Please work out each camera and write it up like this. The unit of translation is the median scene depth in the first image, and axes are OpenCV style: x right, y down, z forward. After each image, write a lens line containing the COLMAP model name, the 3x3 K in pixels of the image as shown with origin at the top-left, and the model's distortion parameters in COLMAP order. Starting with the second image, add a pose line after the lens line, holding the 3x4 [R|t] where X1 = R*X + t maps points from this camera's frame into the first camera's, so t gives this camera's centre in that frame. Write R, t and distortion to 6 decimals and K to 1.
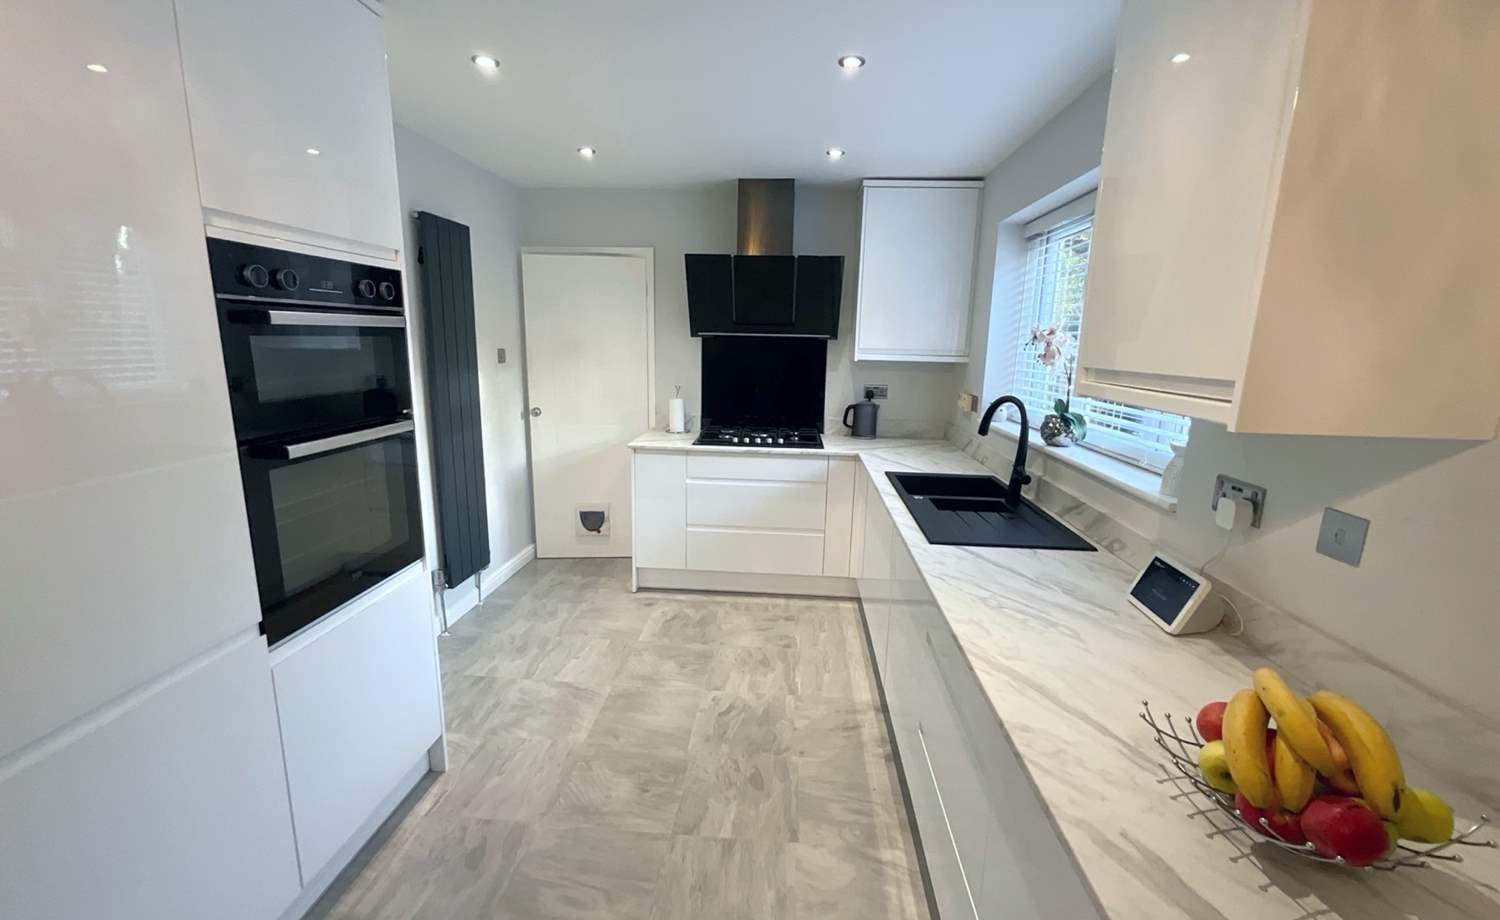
lens RADIAL K [[609.1, 0, 750.0], [0, 609.1, 460.0], [0, 0, 1]] dist [-0.000845, 0.000471]
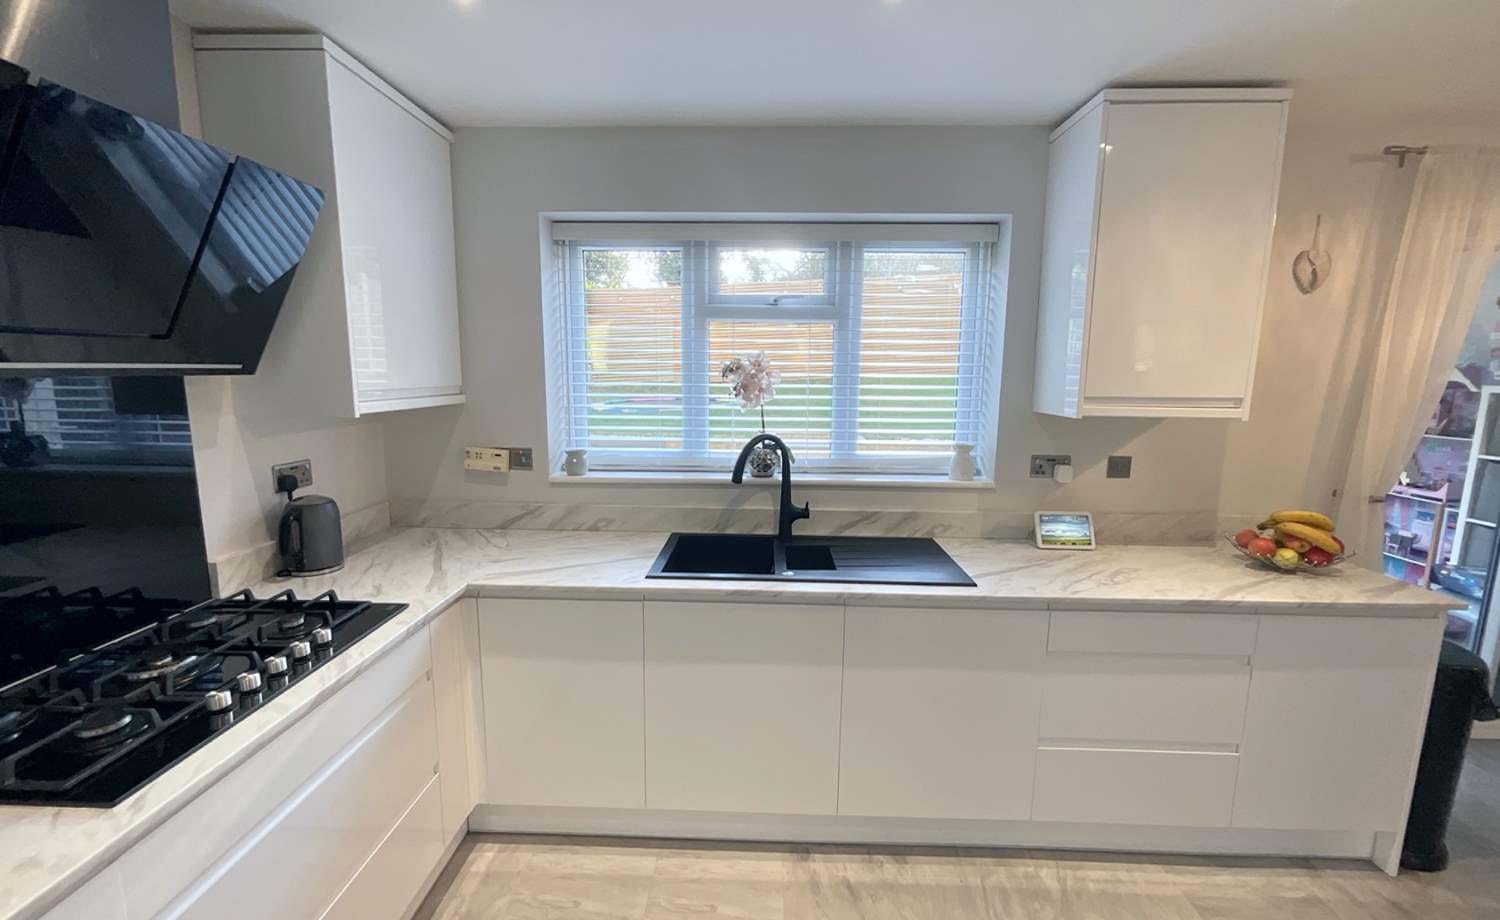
lens RADIAL K [[609.1, 0, 750.0], [0, 609.1, 460.0], [0, 0, 1]] dist [-0.000845, 0.000471]
pose [[-0.044370, -0.168370, 0.984725, -0.643705], [0.185577, 0.967151, 0.173727, -0.307519], [-0.981628, 0.190450, -0.011667, 1.390408]]
